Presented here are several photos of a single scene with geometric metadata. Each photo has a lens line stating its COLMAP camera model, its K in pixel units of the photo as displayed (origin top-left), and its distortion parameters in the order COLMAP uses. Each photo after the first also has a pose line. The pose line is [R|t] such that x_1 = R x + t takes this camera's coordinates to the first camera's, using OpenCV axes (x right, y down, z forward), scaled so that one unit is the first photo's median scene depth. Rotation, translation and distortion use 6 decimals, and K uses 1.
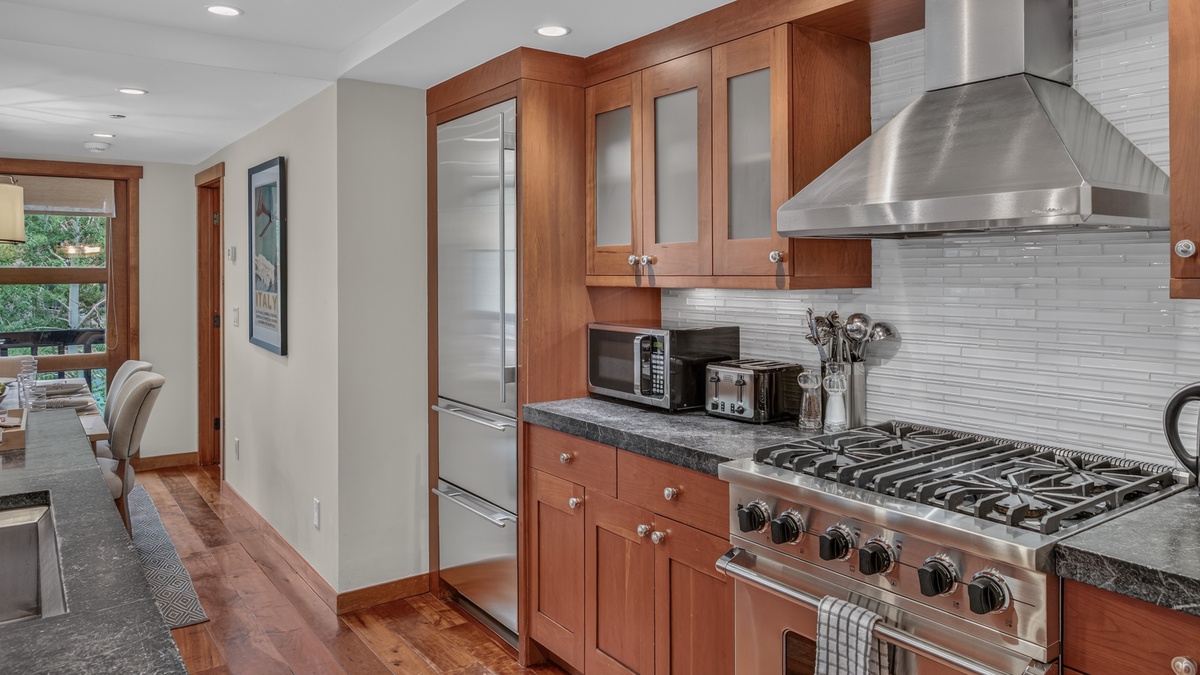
lens RADIAL K [[816.8, 0, 607.2], [0, 816.8, 275.9], [0, 0, 1]] dist [0.011688, 0.007558]
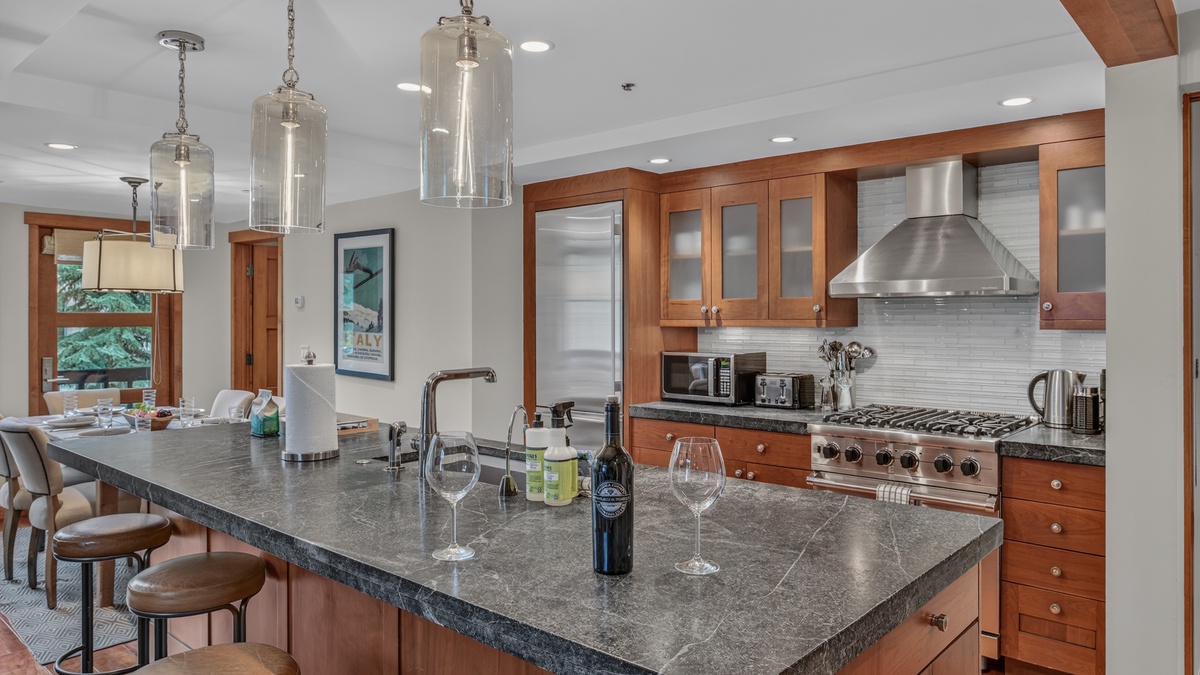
lens RADIAL K [[816.8, 0, 592.7], [0, 816.8, 318.2], [0, 0, 1]] dist [0.011688, 0.007558]
pose [[0.974508, 0.002595, 0.224339, -0.561646], [-0.001376, 0.999983, -0.005587, 0.006680], [-0.224349, 0.005136, 0.974495, -0.498022]]
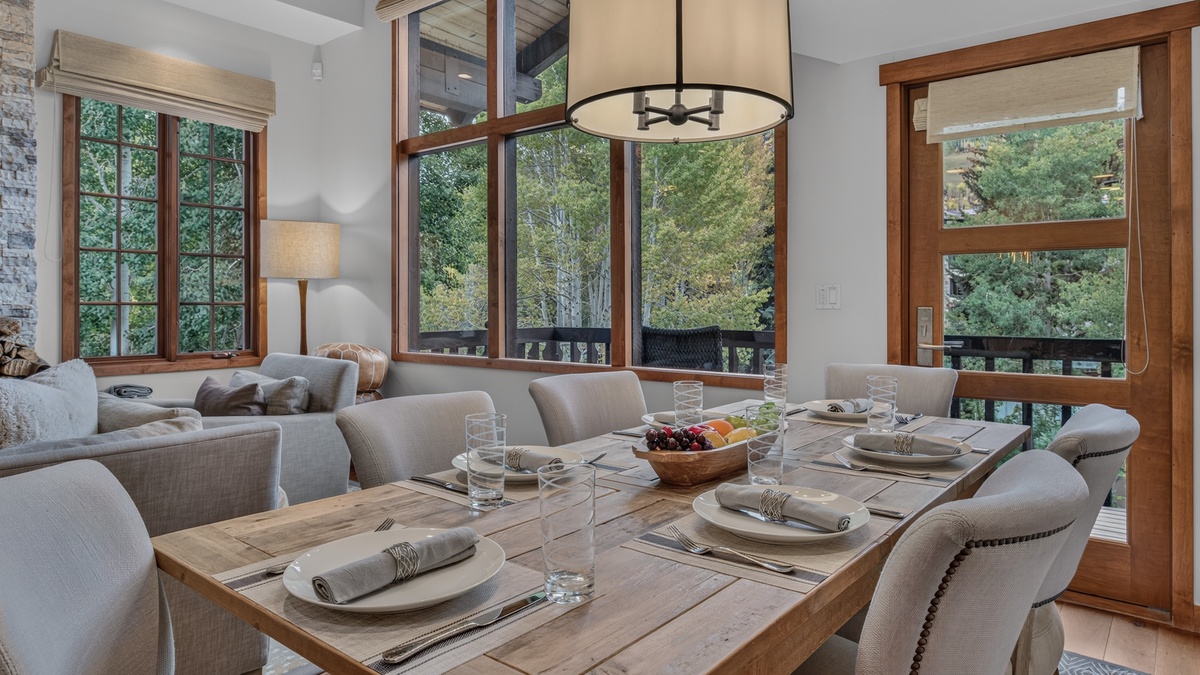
lens RADIAL K [[726.4, 0, 593.3], [0, 726.4, 297.9], [0, 0, 1]] dist [-0.010023, 0.000202]
pose [[0.259260, -0.001903, -0.965806, -0.529041], [-0.004894, 0.999983, -0.003284, 0.092652], [0.965795, 0.005578, 0.259246, 1.155798]]
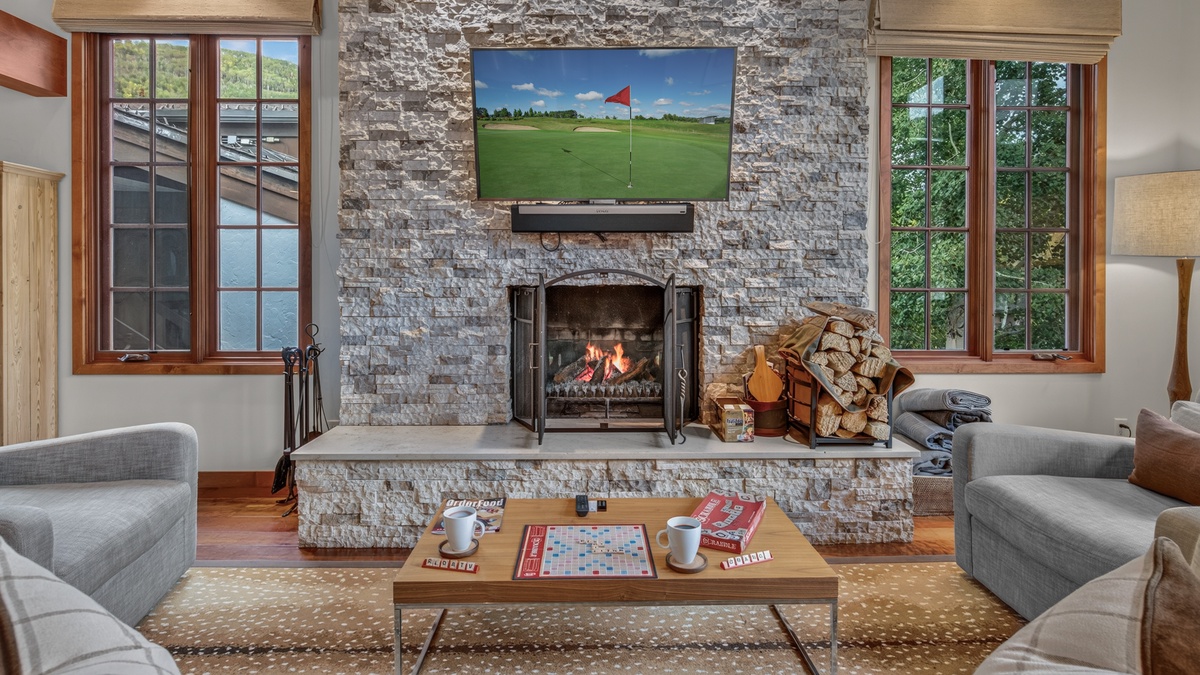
lens RADIAL K [[605.9, 0, 606.1], [0, 605.9, 286.2], [0, 0, 1]] dist [-0.003150, -0.001171]
pose [[-0.559164, 0.011268, -0.828981, -1.086415], [-0.006211, 0.999823, 0.017779, 0.079543], [0.829034, 0.015091, -0.558994, 0.642071]]
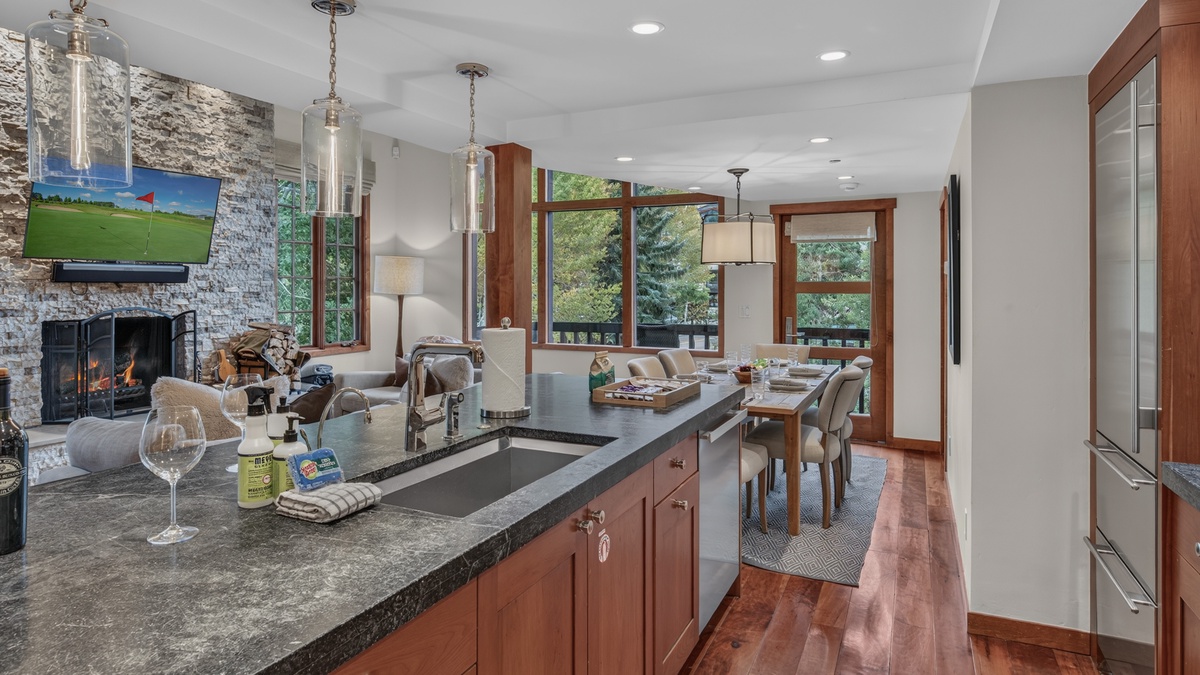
lens RADIAL K [[674.2, 0, 583.1], [0, 674.2, 281.0], [0, 0, 1]] dist [-0.019832, 0.005770]
pose [[0.472745, -0.002650, -0.881195, 0.195062], [-0.007228, 0.999950, -0.006885, -0.000071], [0.881170, 0.009624, 0.472702, 0.253434]]
